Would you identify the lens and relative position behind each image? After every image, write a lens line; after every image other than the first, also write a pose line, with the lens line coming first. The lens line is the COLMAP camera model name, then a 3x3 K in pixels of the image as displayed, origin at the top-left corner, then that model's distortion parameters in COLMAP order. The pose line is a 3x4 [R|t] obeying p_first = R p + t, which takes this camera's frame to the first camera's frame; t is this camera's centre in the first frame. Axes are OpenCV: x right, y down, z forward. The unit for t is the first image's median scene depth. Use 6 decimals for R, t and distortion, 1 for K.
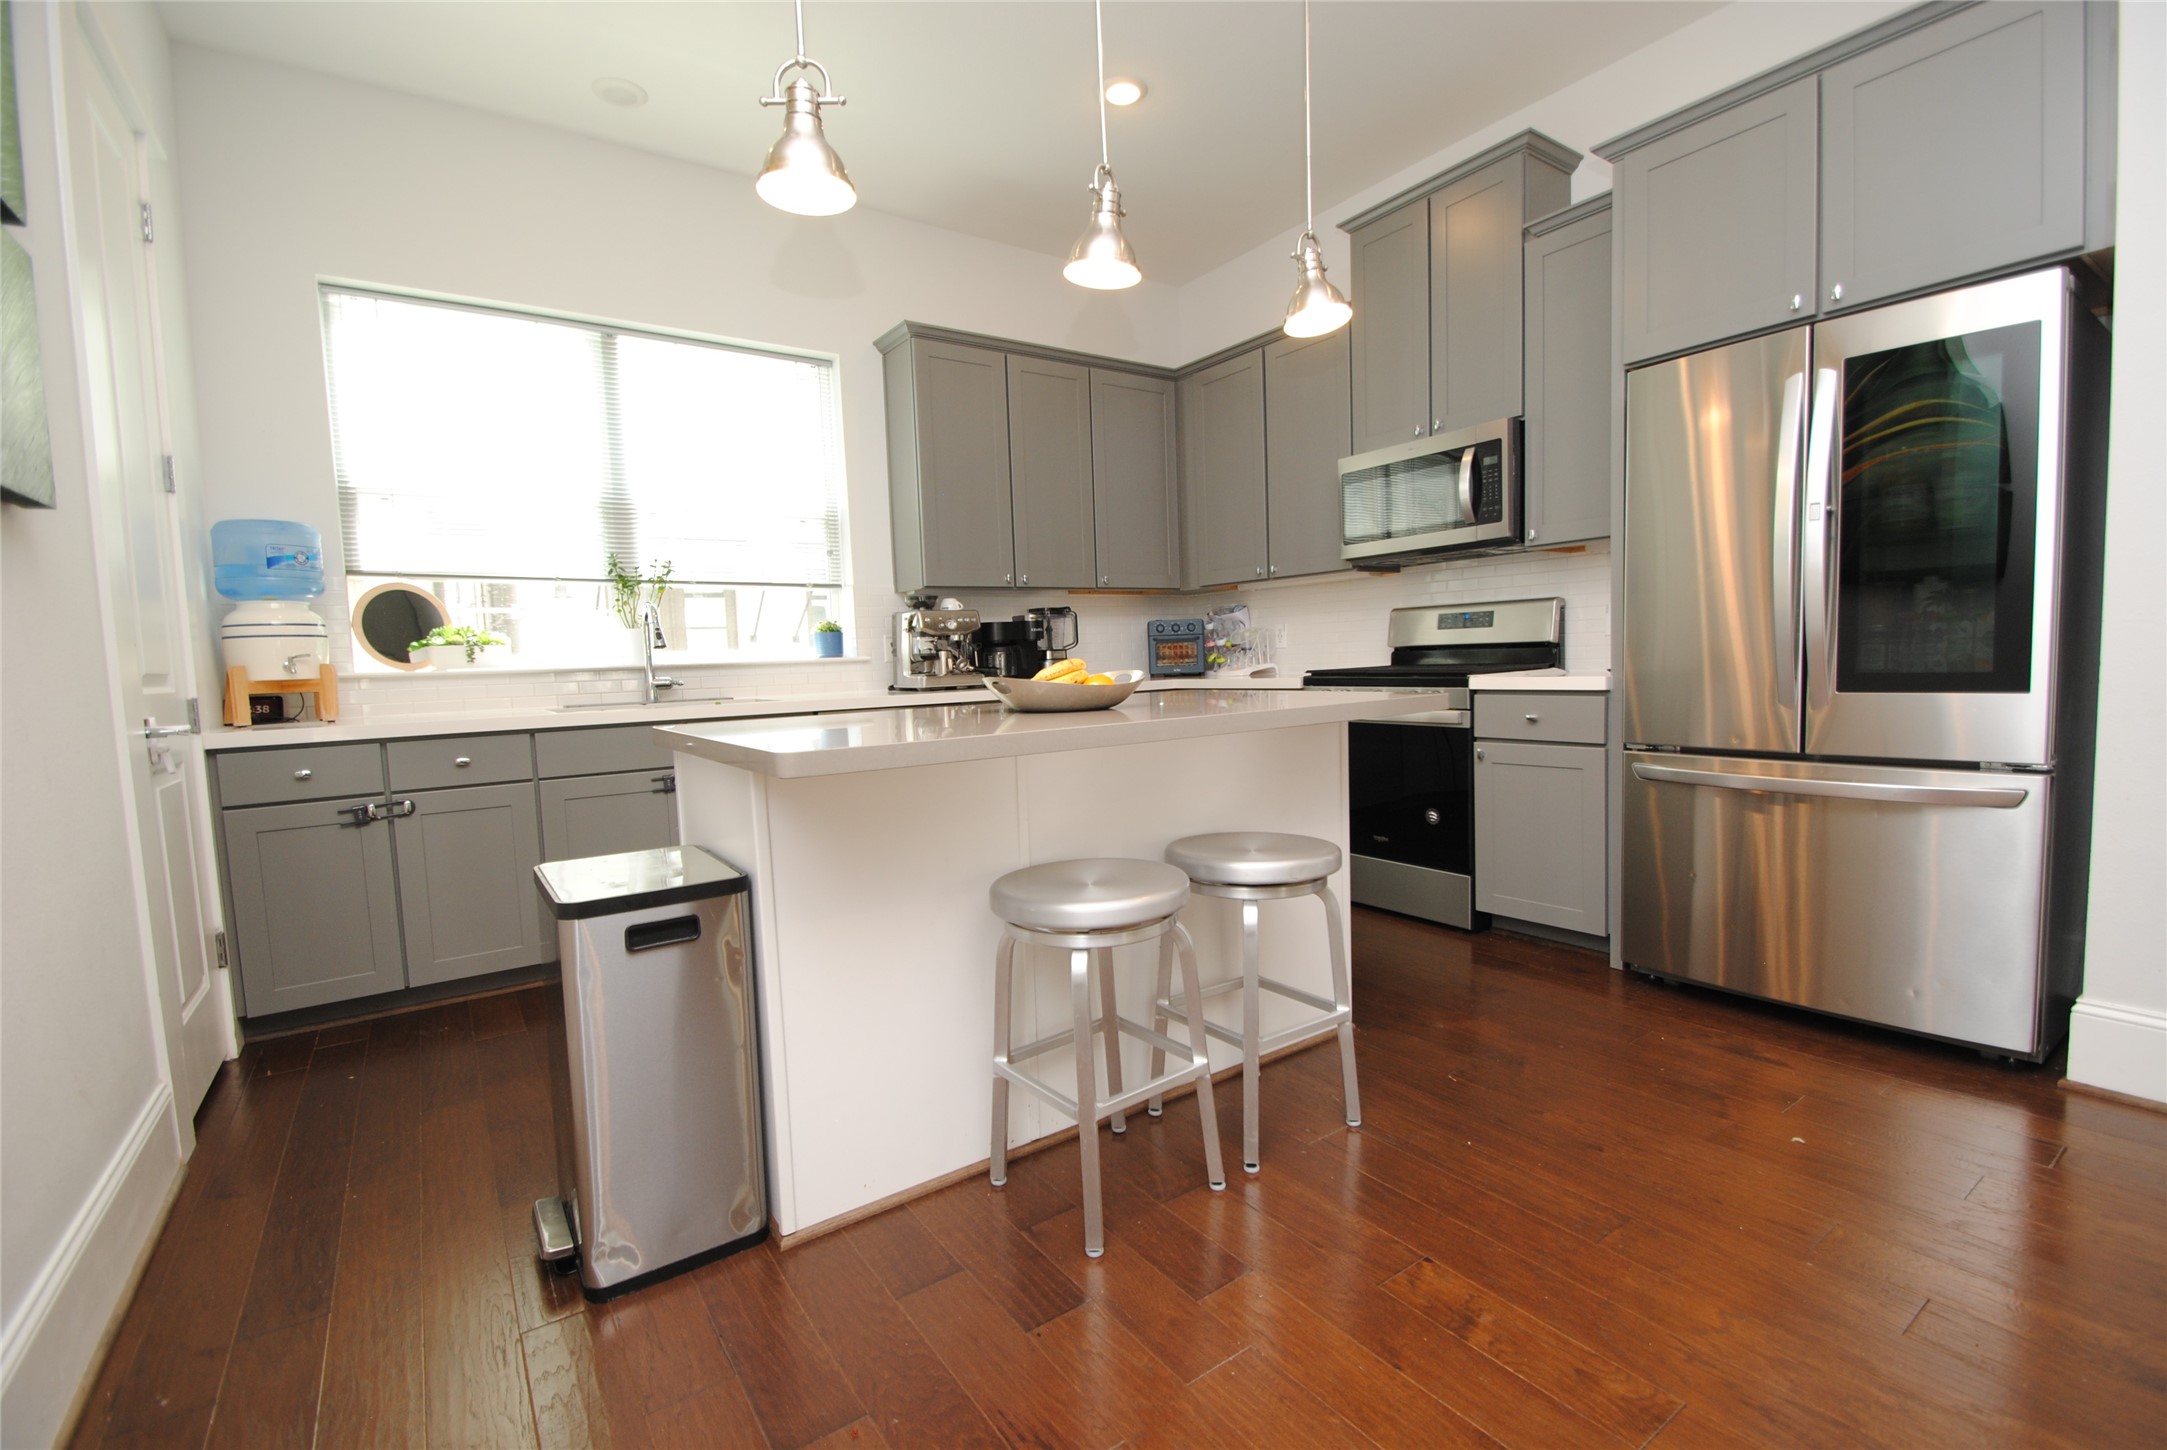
lens RADIAL K [[952.8, 0, 1102.3], [0, 952.8, 735.3], [0, 0, 1]] dist [0.010714, -0.013322]
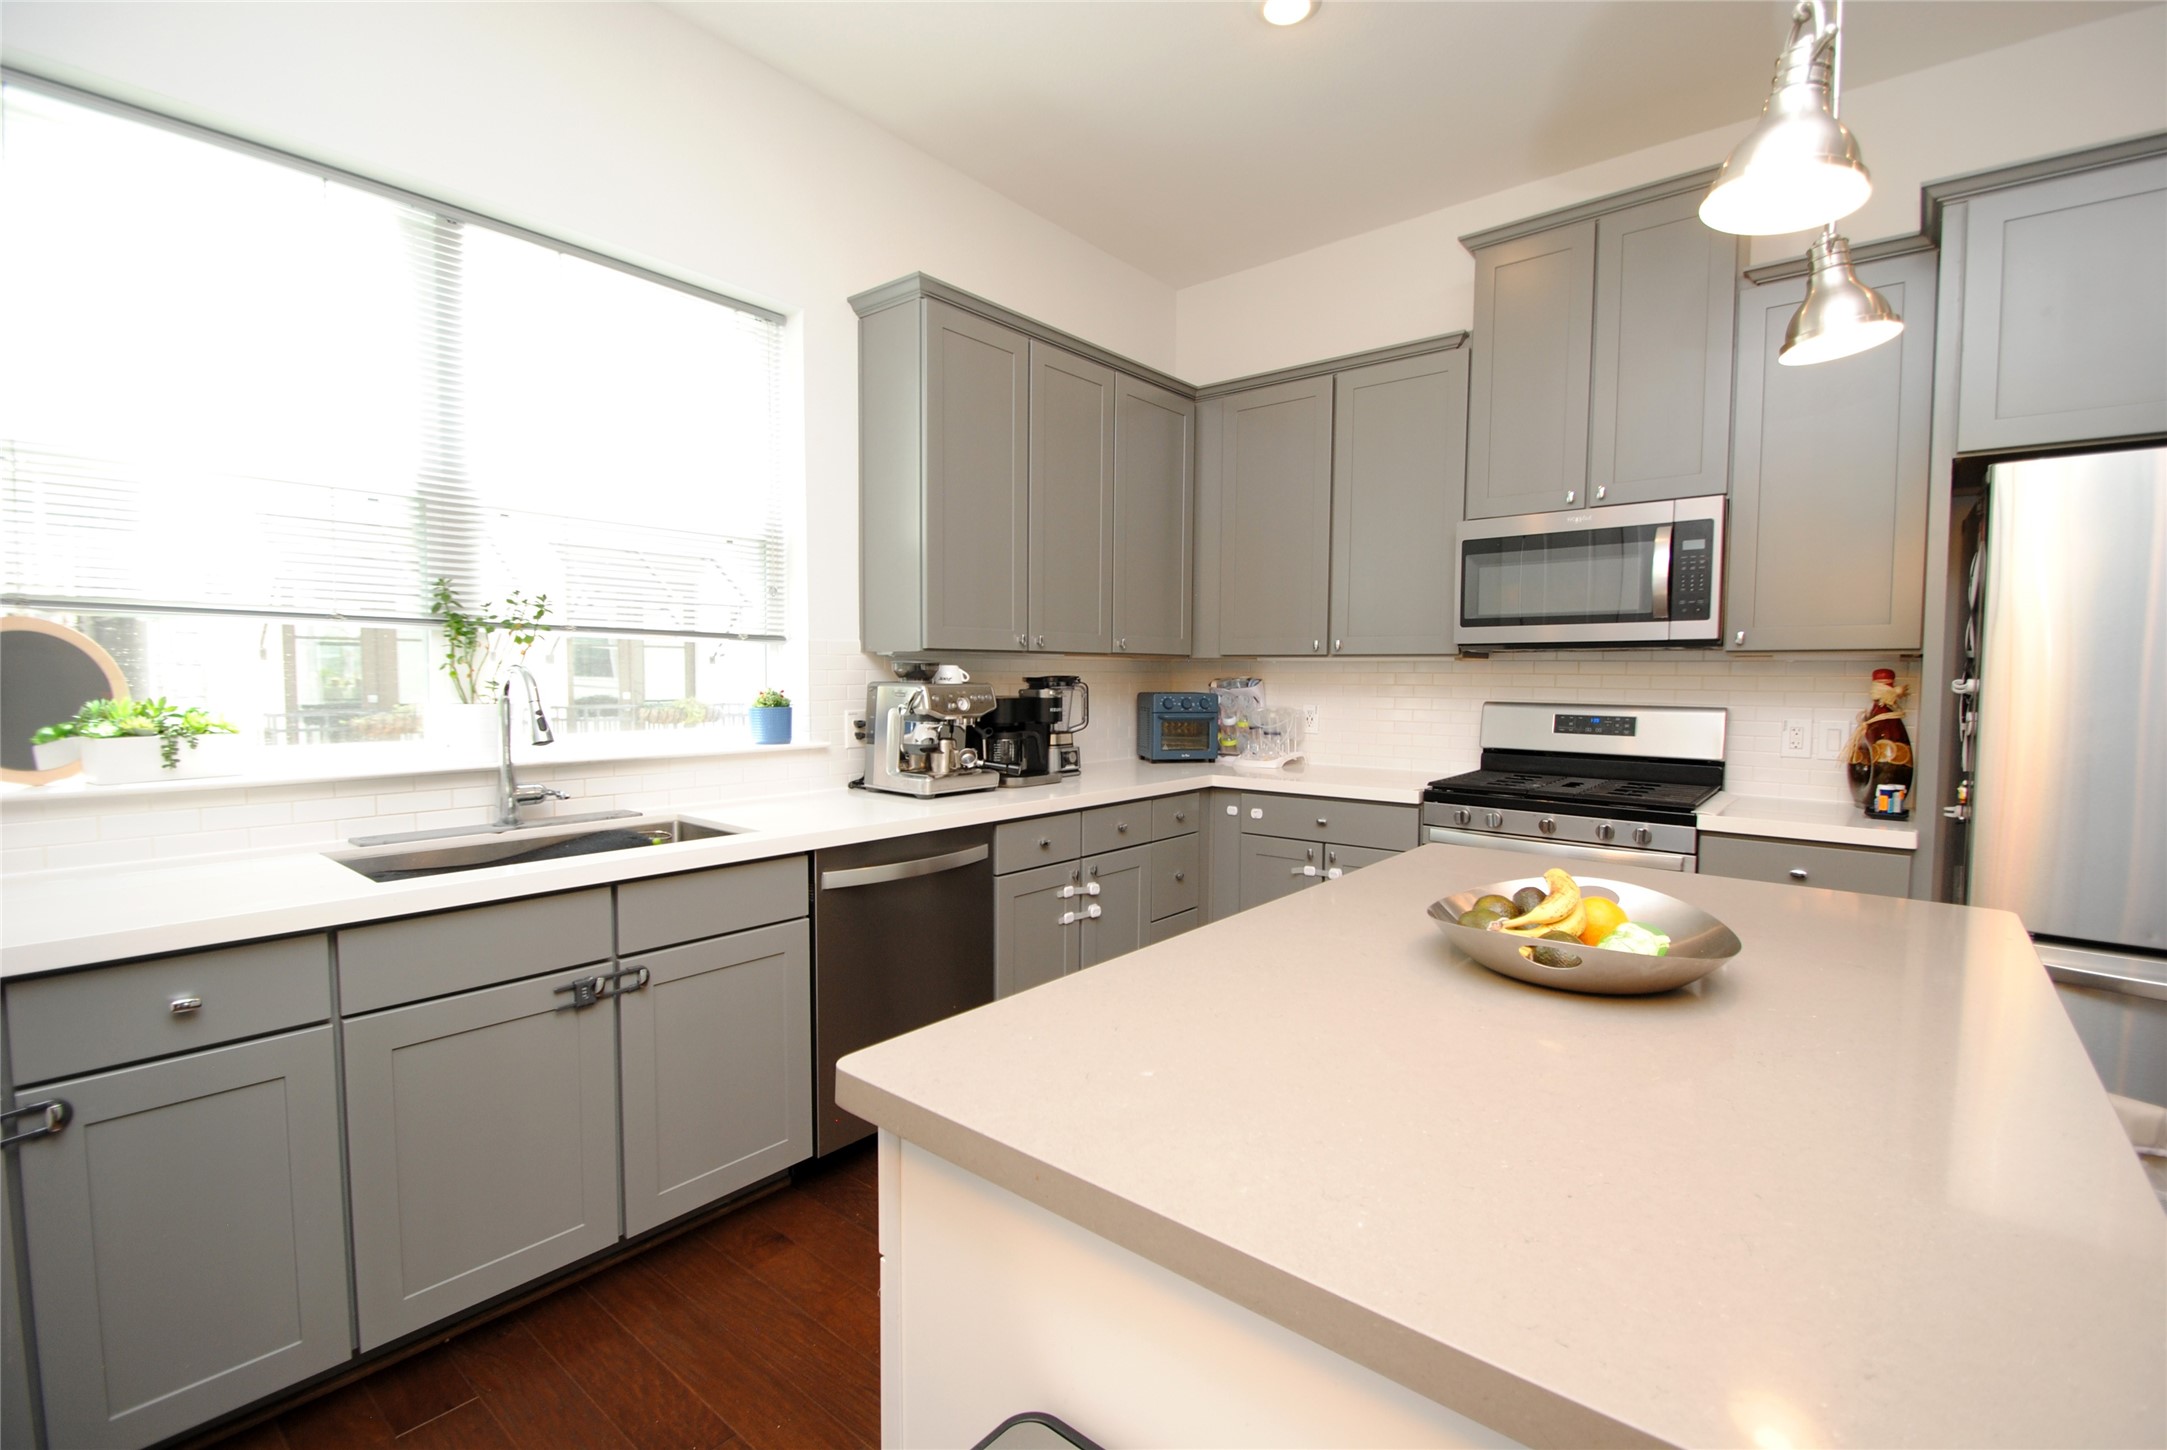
lens RADIAL K [[952.8, 0, 1098.0], [0, 952.8, 734.2], [0, 0, 1]] dist [0.010714, -0.013322]
pose [[0.965272, 0.025681, 0.259981, -0.290278], [-0.019872, 0.999491, -0.024950, -0.092359], [-0.260489, 0.018917, 0.965291, 0.337567]]
